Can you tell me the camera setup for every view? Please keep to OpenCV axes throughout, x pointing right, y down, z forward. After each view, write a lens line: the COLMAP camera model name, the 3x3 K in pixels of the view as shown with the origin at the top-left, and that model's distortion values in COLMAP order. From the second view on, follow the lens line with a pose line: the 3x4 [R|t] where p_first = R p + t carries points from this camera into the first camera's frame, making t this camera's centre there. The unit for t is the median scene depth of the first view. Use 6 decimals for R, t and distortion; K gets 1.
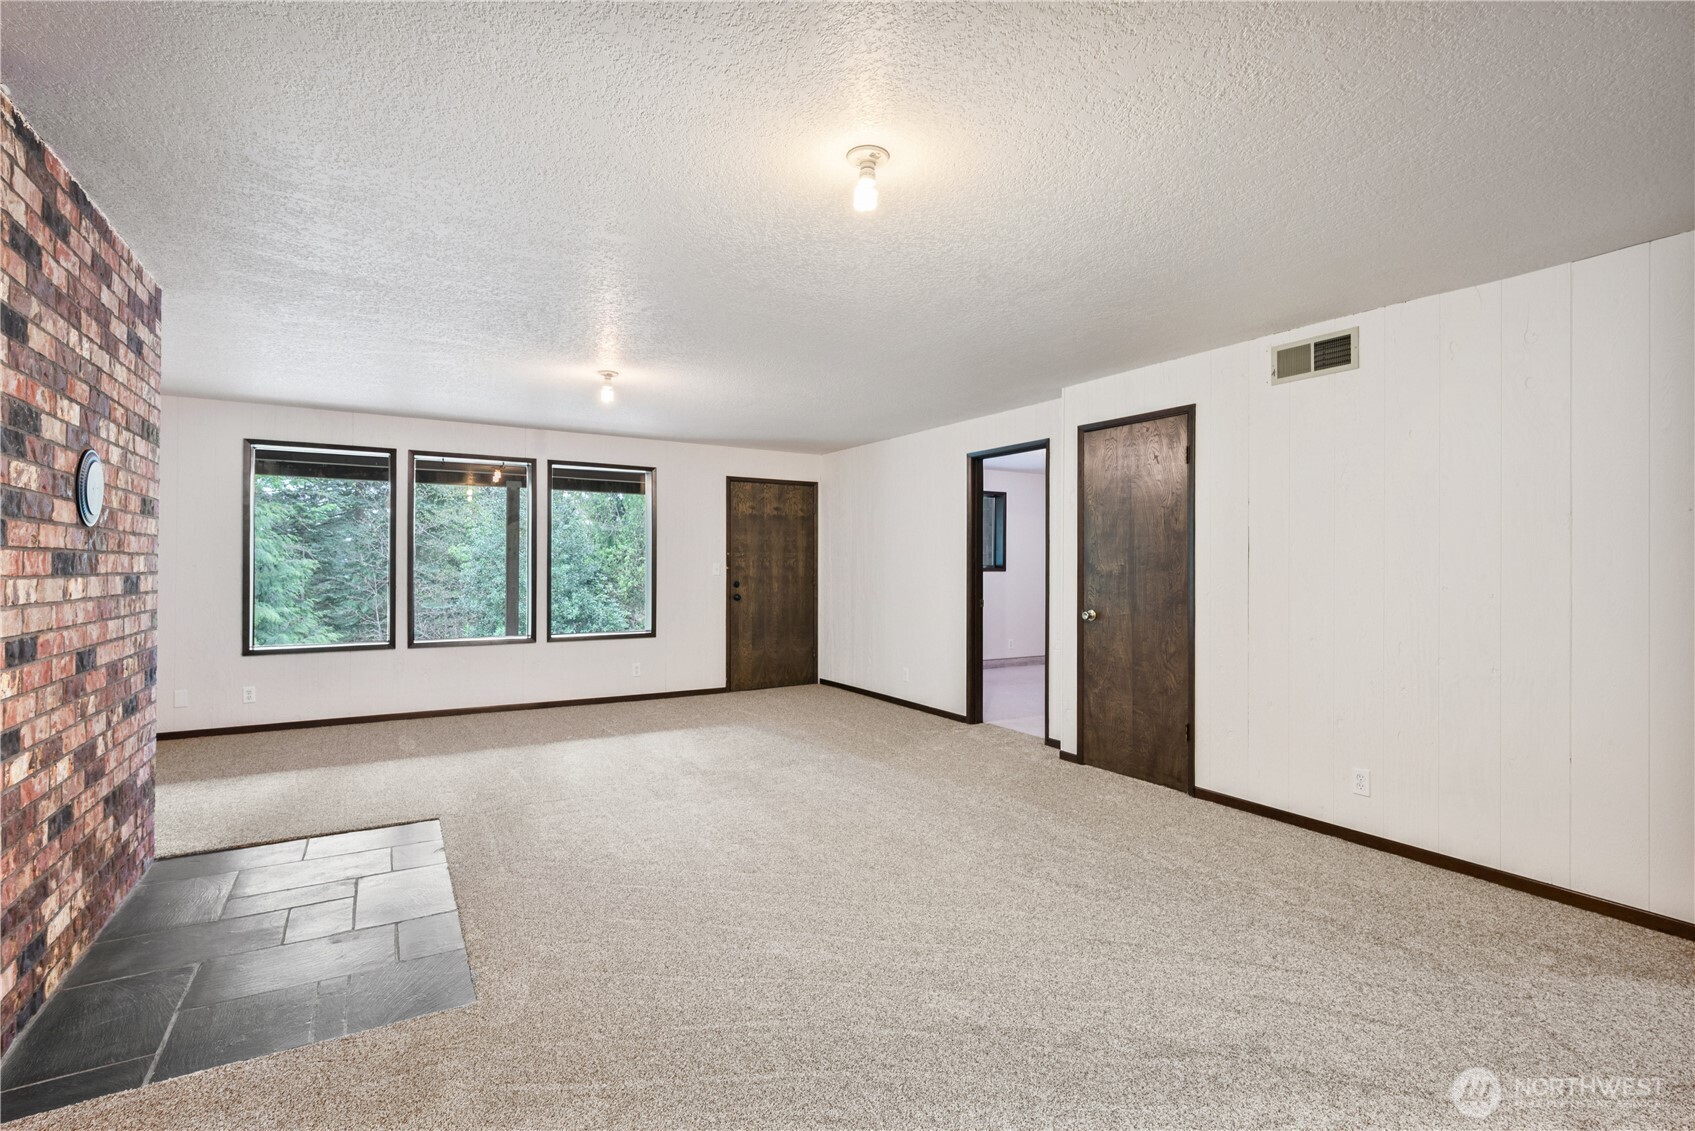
lens RADIAL K [[780.1, 0, 844.3], [0, 780.1, 563.2], [0, 0, 1]] dist [0.011178, 0.000377]
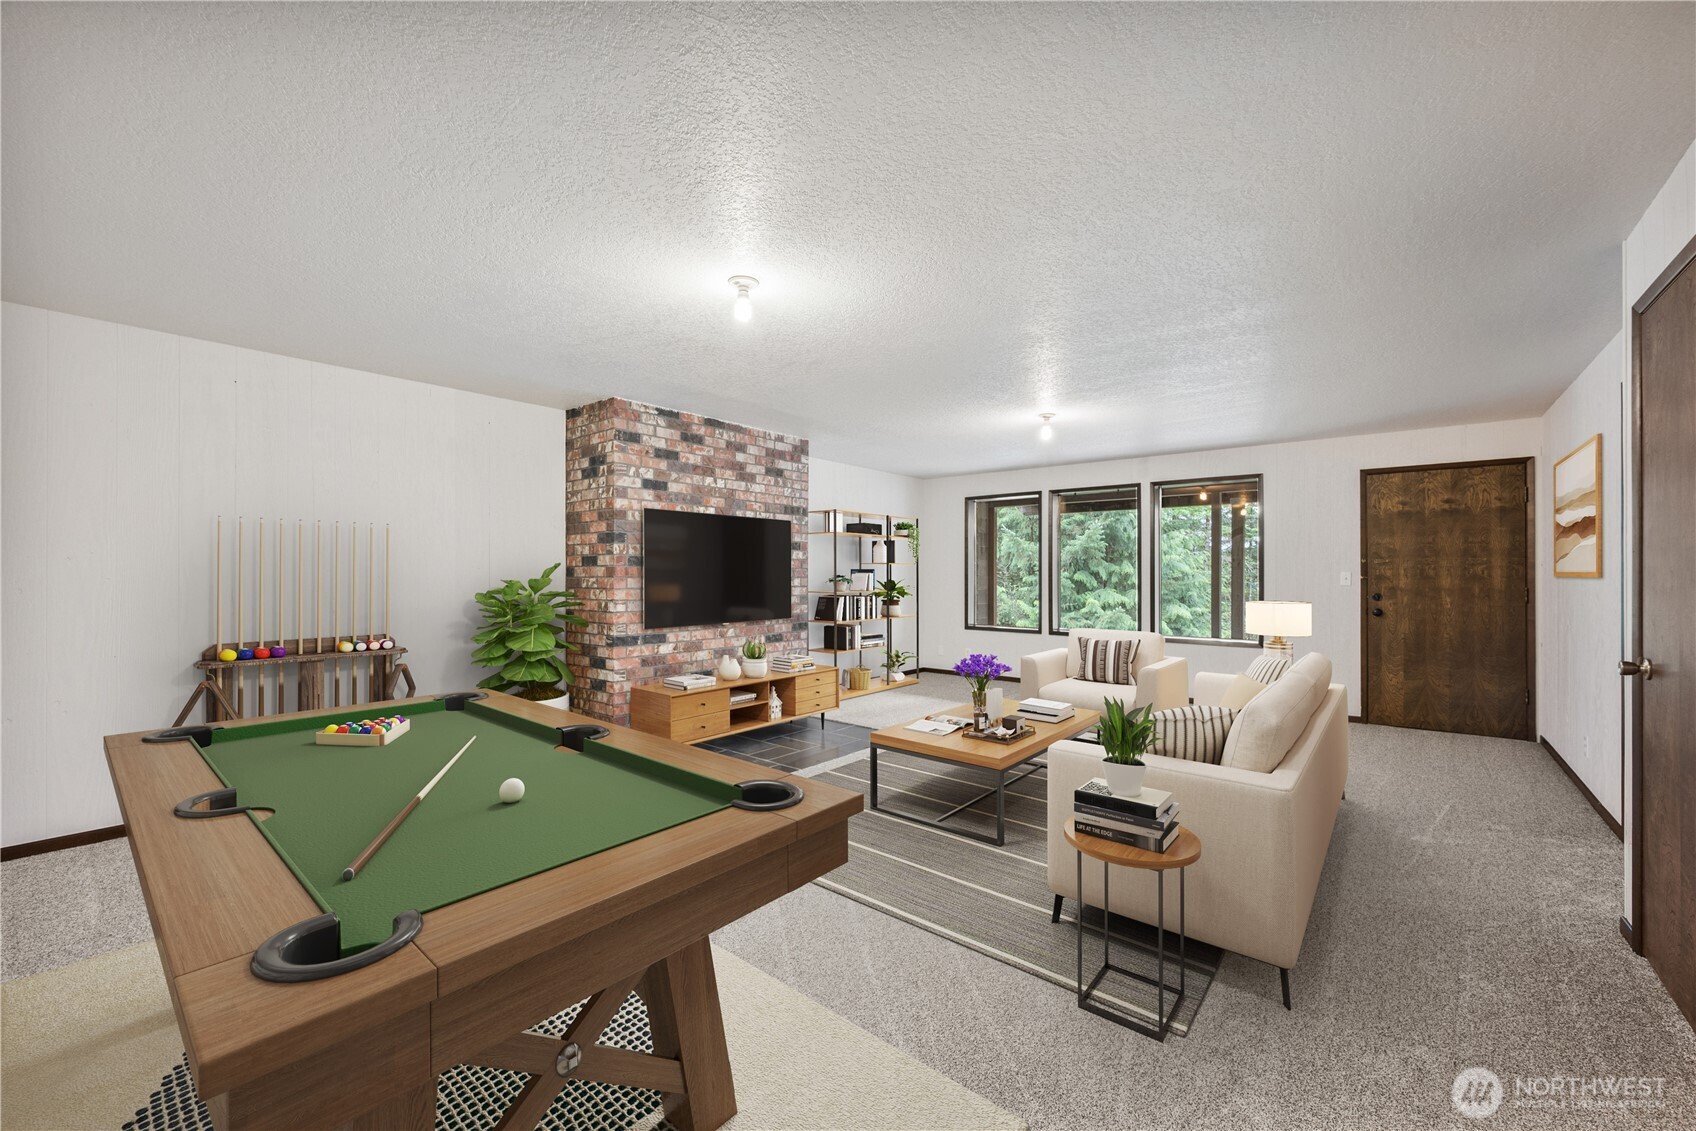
lens RADIAL K [[672.5, 0, 843.3], [0, 672.5, 568.1], [0, 0, 1]] dist [0.002444, 0.000128]
pose [[0.327163, -0.008932, -0.944926, 0.354217], [0.000830, 0.999958, -0.009165, 0.002240], [0.944968, 0.002215, 0.327157, 0.219194]]
